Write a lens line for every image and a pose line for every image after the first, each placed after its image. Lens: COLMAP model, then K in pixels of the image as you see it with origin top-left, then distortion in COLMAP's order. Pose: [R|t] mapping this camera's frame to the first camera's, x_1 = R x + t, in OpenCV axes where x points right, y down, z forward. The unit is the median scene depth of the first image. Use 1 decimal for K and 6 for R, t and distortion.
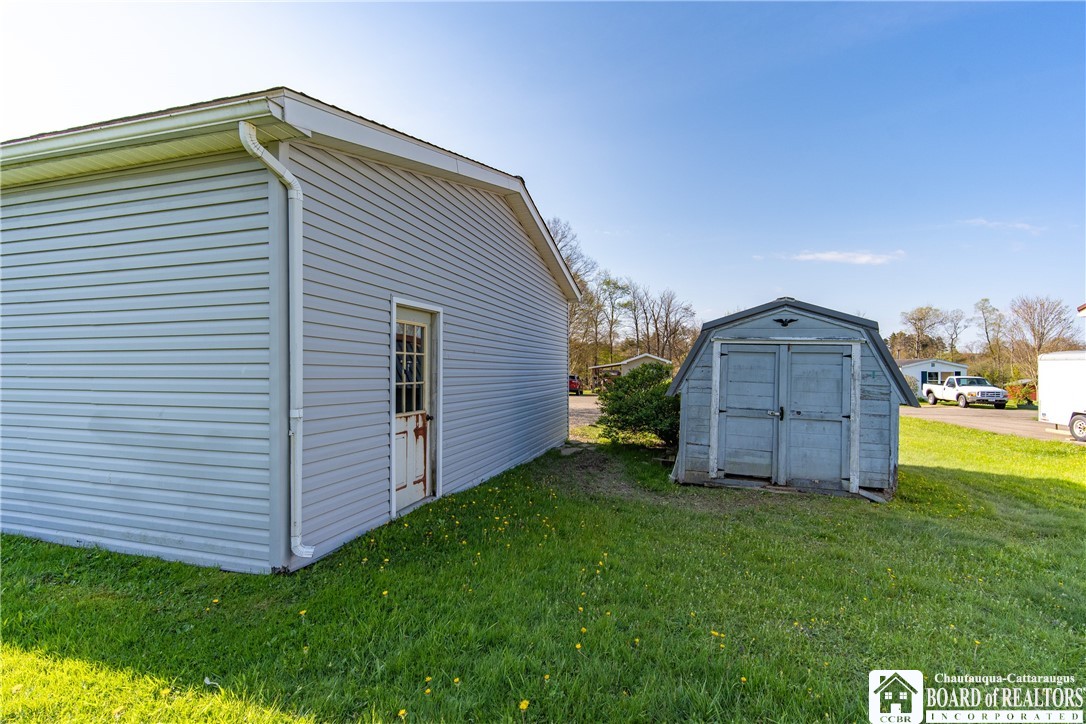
lens RADIAL K [[498.4, 0, 586.2], [0, 498.4, 374.1], [0, 0, 1]] dist [-0.000520, 0.000018]
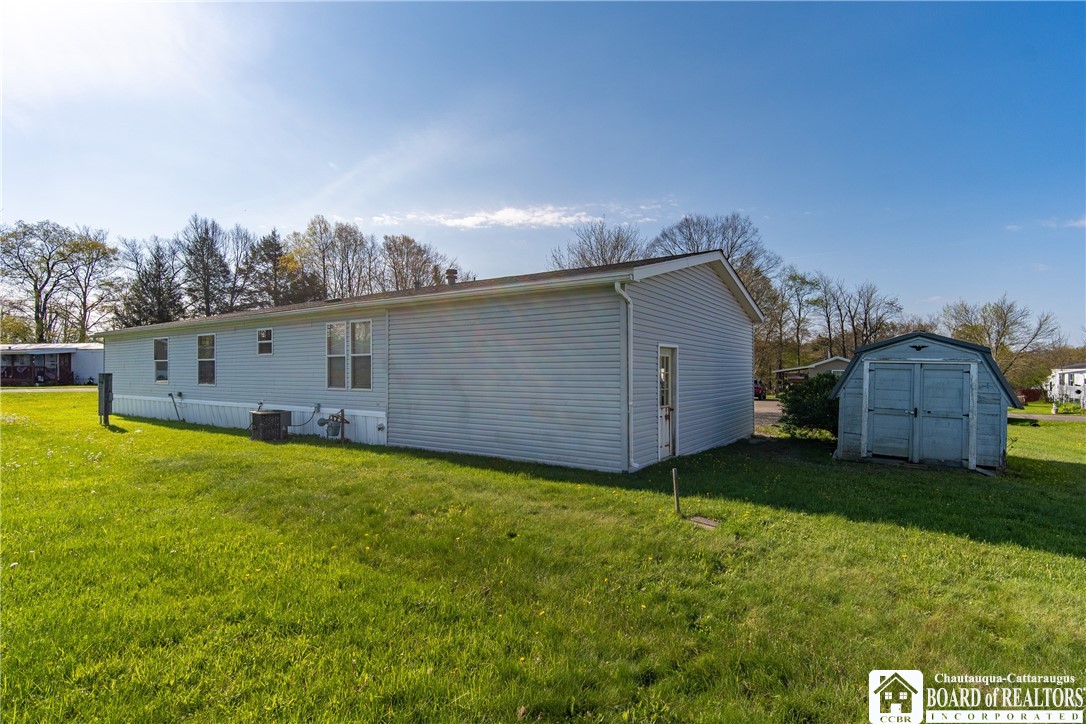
lens RADIAL K [[498.4, 0, 586.2], [0, 498.4, 374.1], [0, 0, 1]] dist [-0.000520, 0.000018]
pose [[0.938658, -0.003535, -0.344831, 0.001675], [0.000873, 0.999969, -0.007874, -0.019345], [0.344848, 0.007090, 0.938632, -0.652019]]
